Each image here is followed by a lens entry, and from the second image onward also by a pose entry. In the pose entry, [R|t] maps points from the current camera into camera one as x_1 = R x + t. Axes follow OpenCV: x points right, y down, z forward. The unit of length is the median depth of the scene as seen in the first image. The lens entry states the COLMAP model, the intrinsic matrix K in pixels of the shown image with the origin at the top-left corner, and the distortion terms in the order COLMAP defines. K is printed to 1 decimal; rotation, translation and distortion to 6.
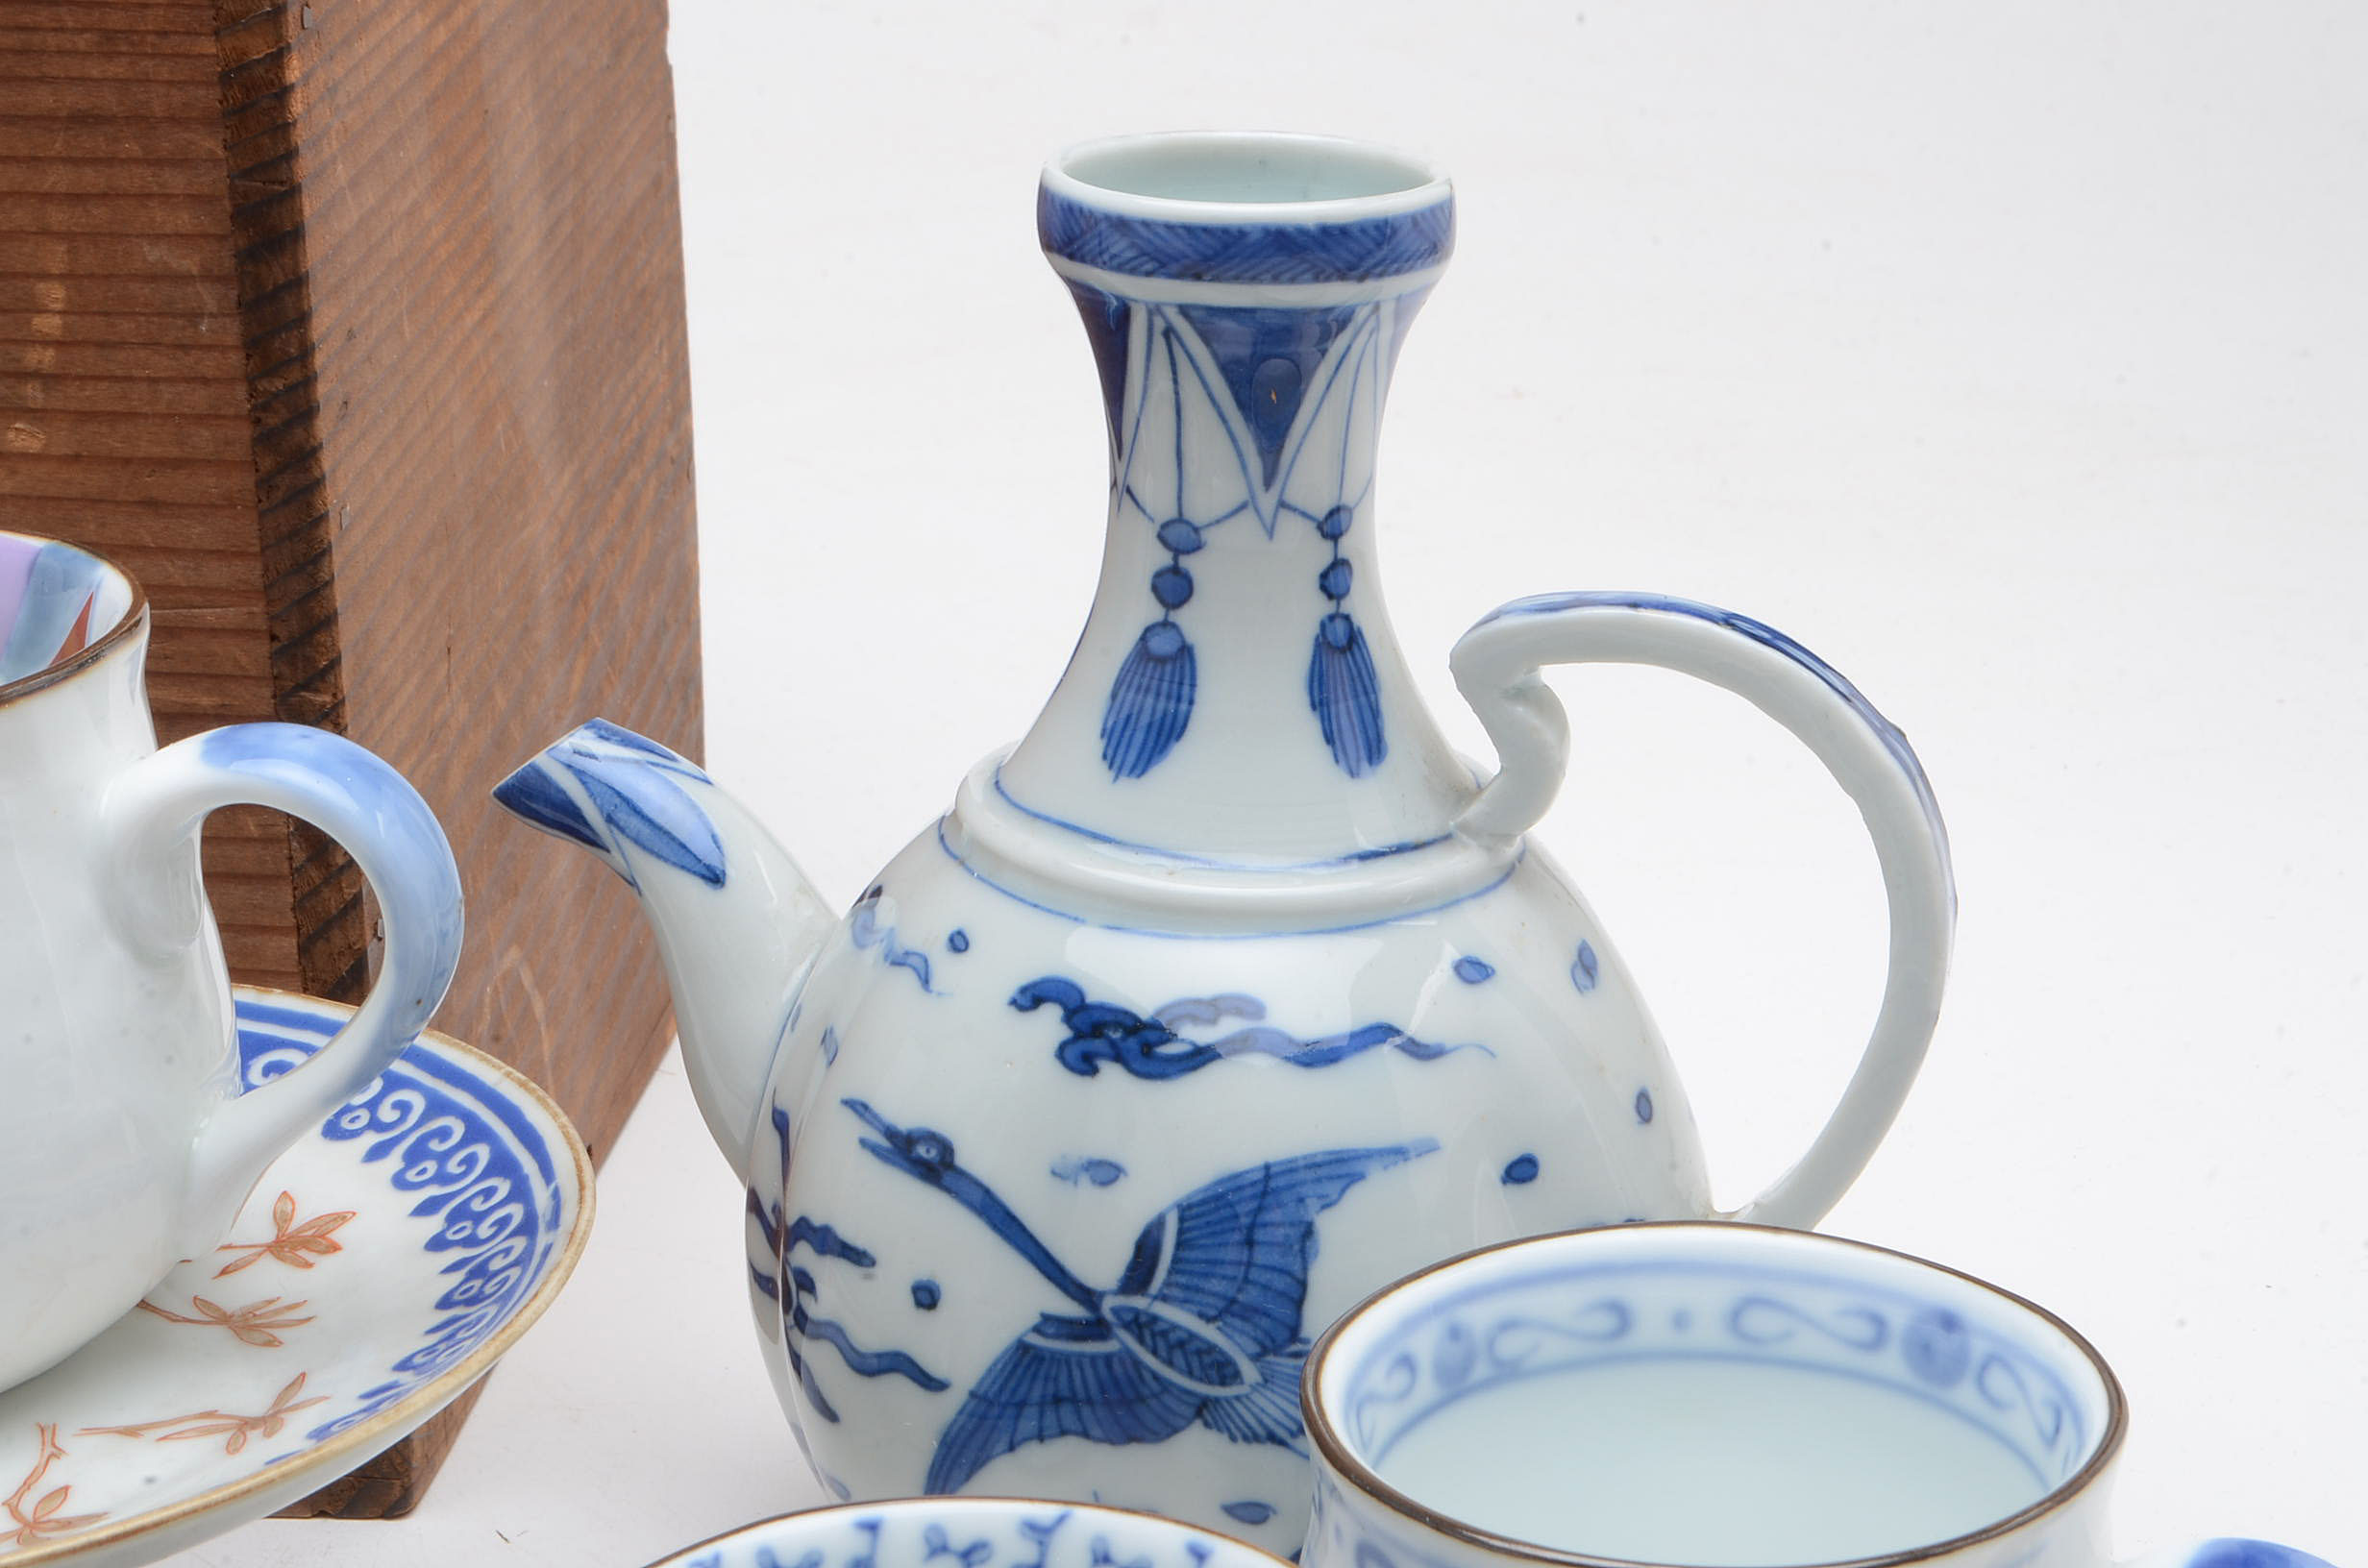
lens RADIAL K [[4918.9, 0, 1204.8], [0, 4918.9, 802.2], [0, 0, 1]] dist [0.026996, 0.000000]
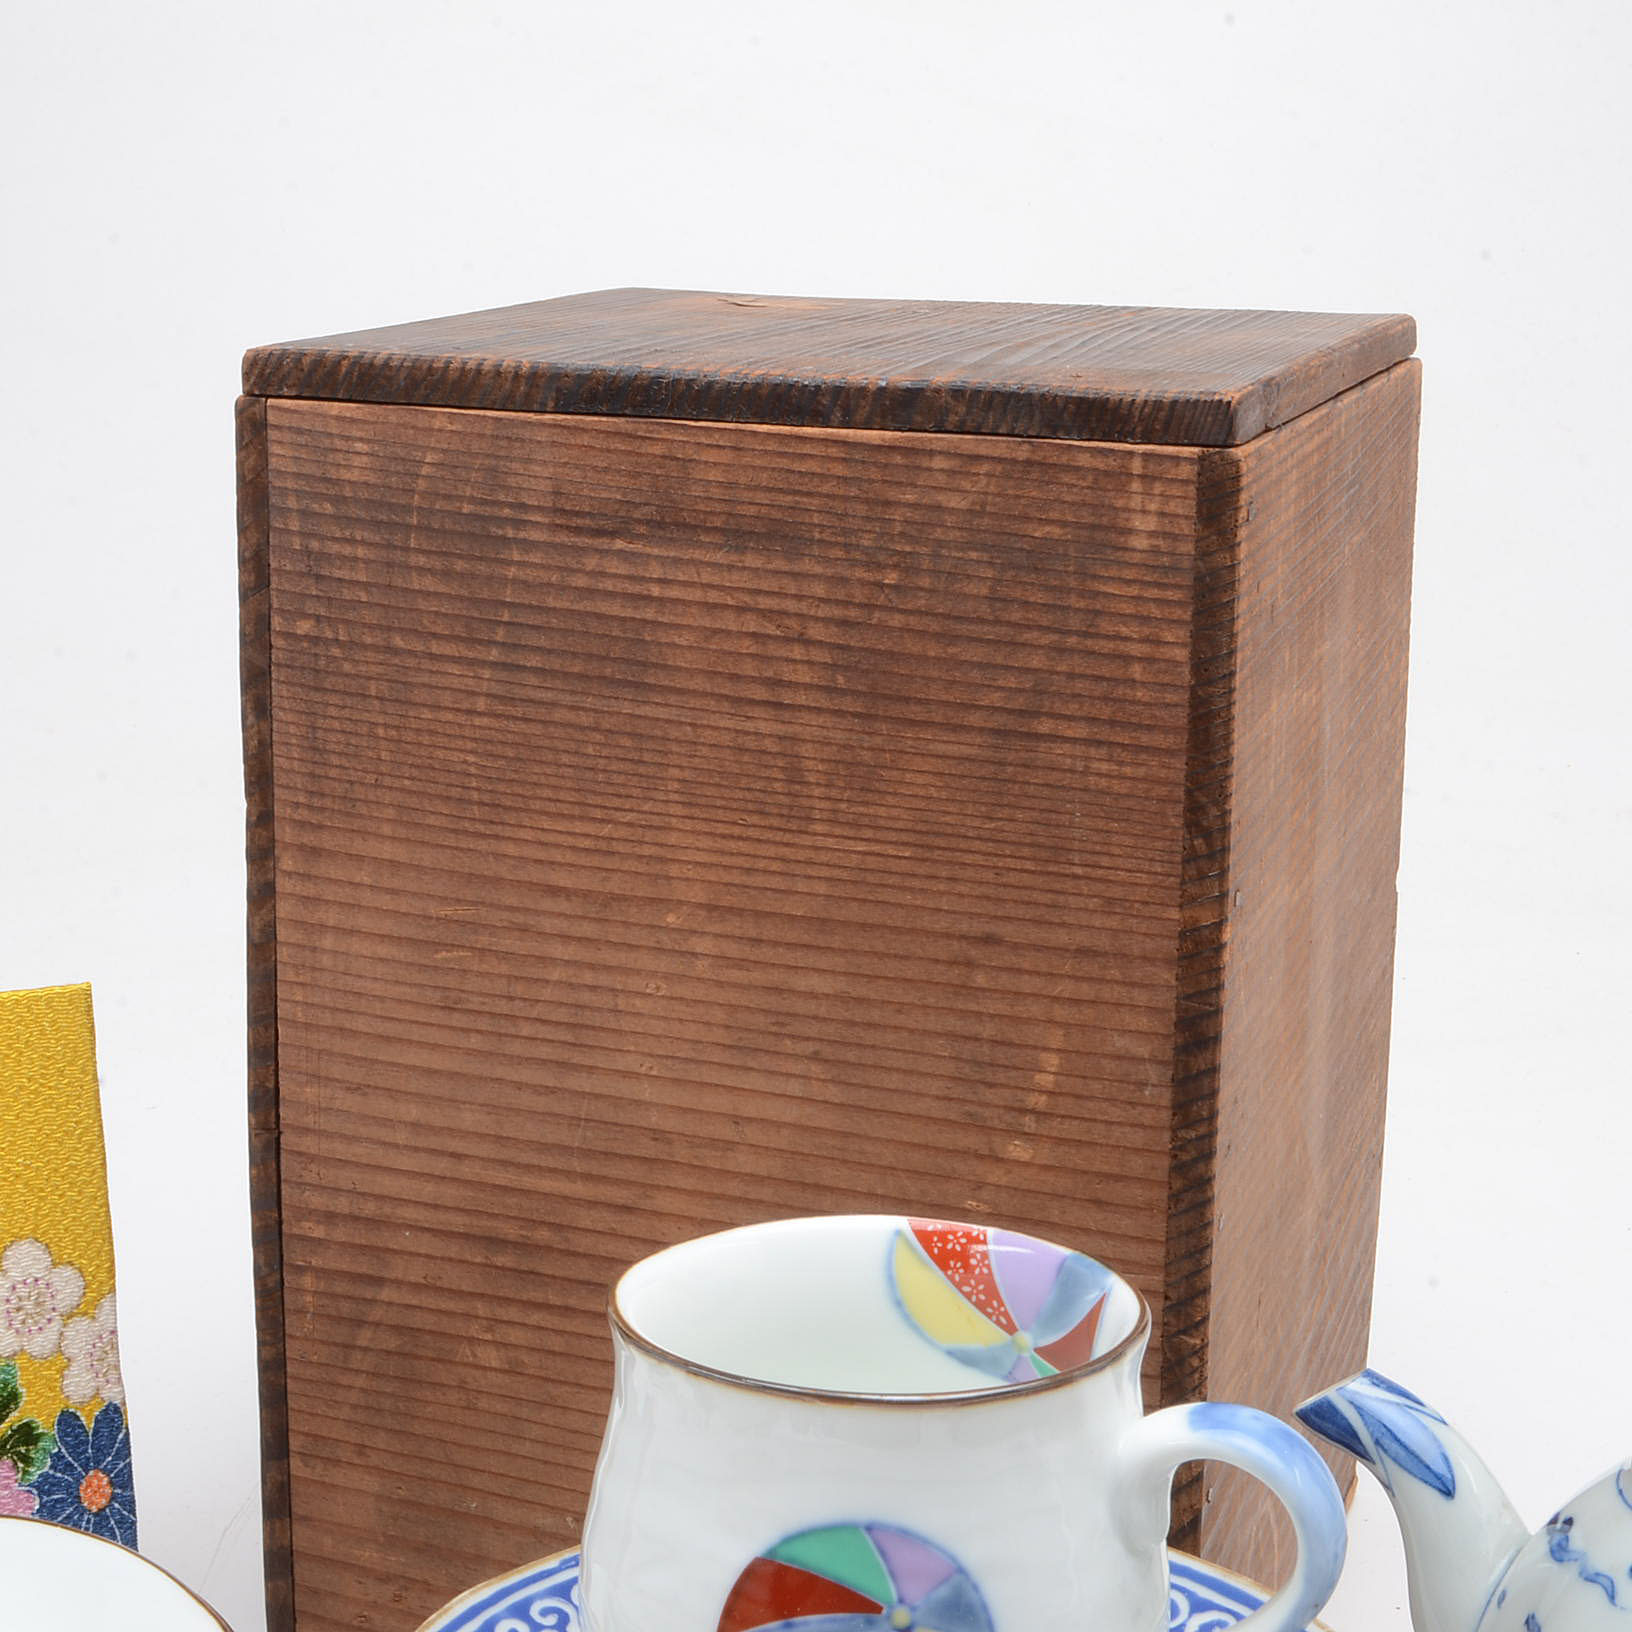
lens RADIAL K [[3384.8, 0, 822.2], [0, 3384.8, 827.5], [0, 0, 1]] dist [-0.032501, 0.000000]
pose [[0.976526, 0.080712, -0.199707, -0.106604], [-0.103194, 0.989120, -0.104842, -0.061693], [0.189072, 0.122989, 0.974231, -0.047496]]
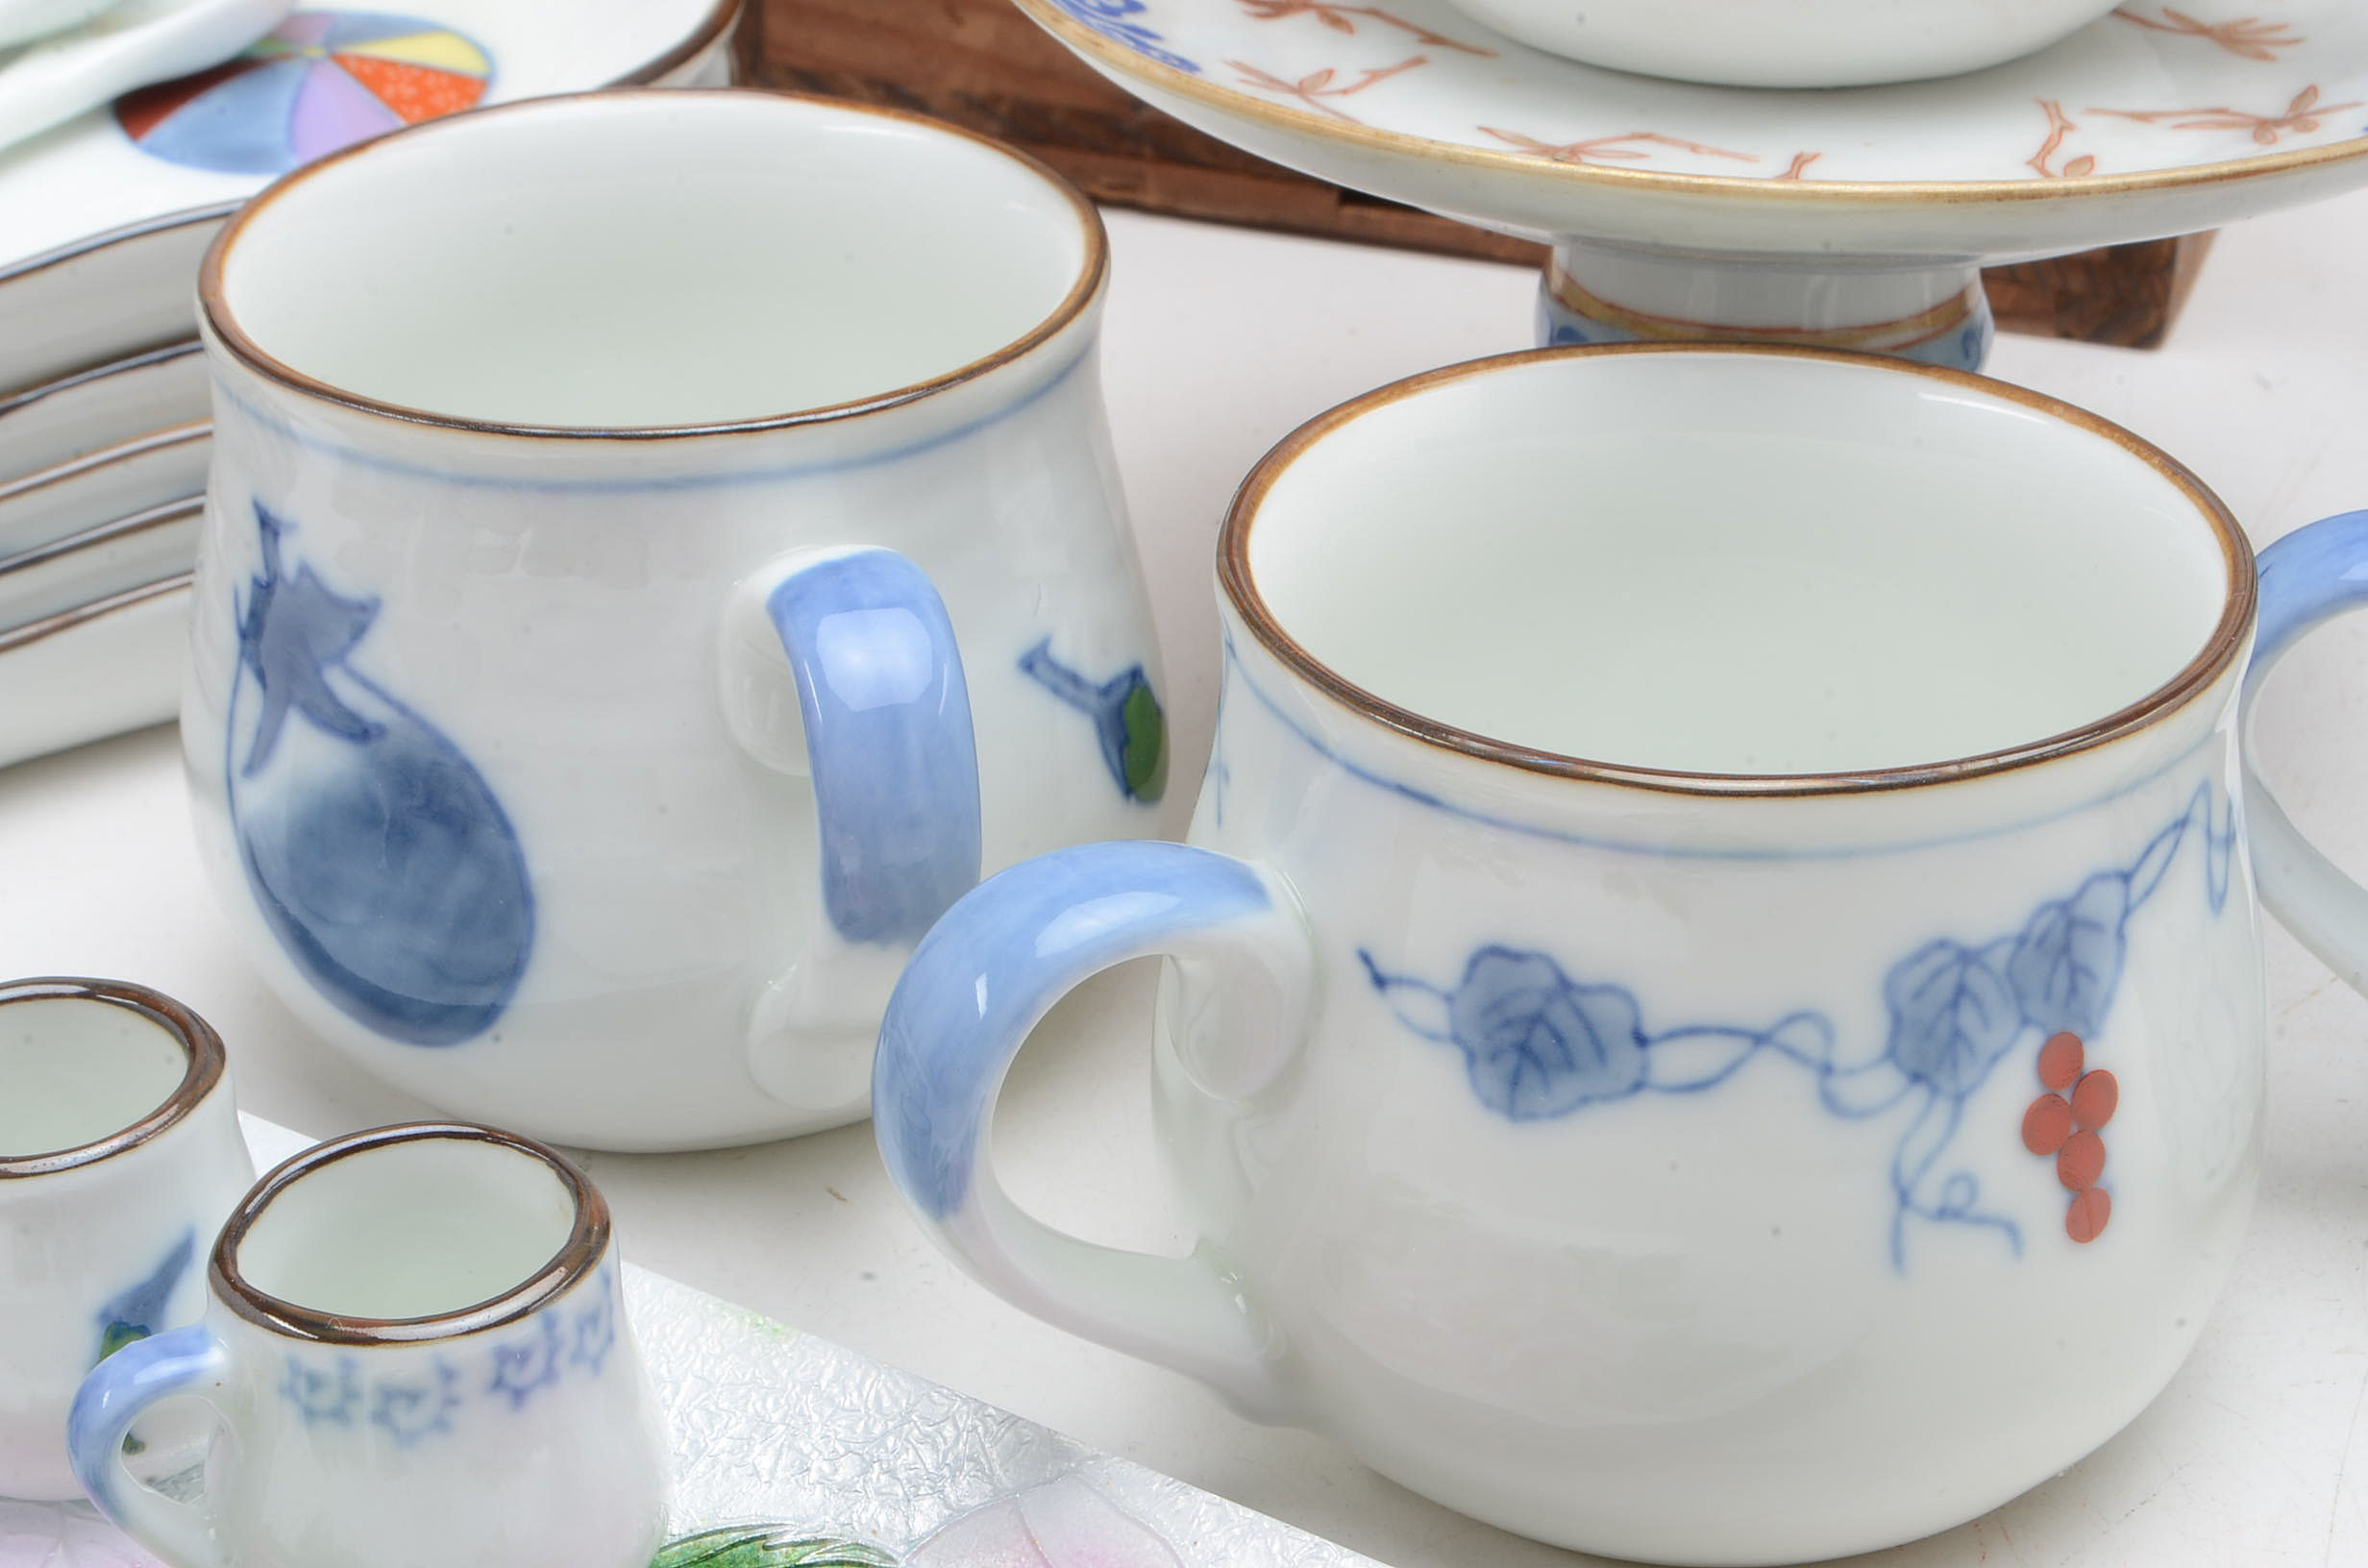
lens RADIAL K [[5013.7, 0, 1182.8], [0, 5013.7, 794.3], [0, 0, 1]] dist [0.025461, 0.000000]
pose [[0.971270, 0.144985, -0.188718, -0.174744], [-0.113026, 0.978883, 0.170330, 0.099746], [0.209428, -0.144106, 0.967147, 0.013329]]
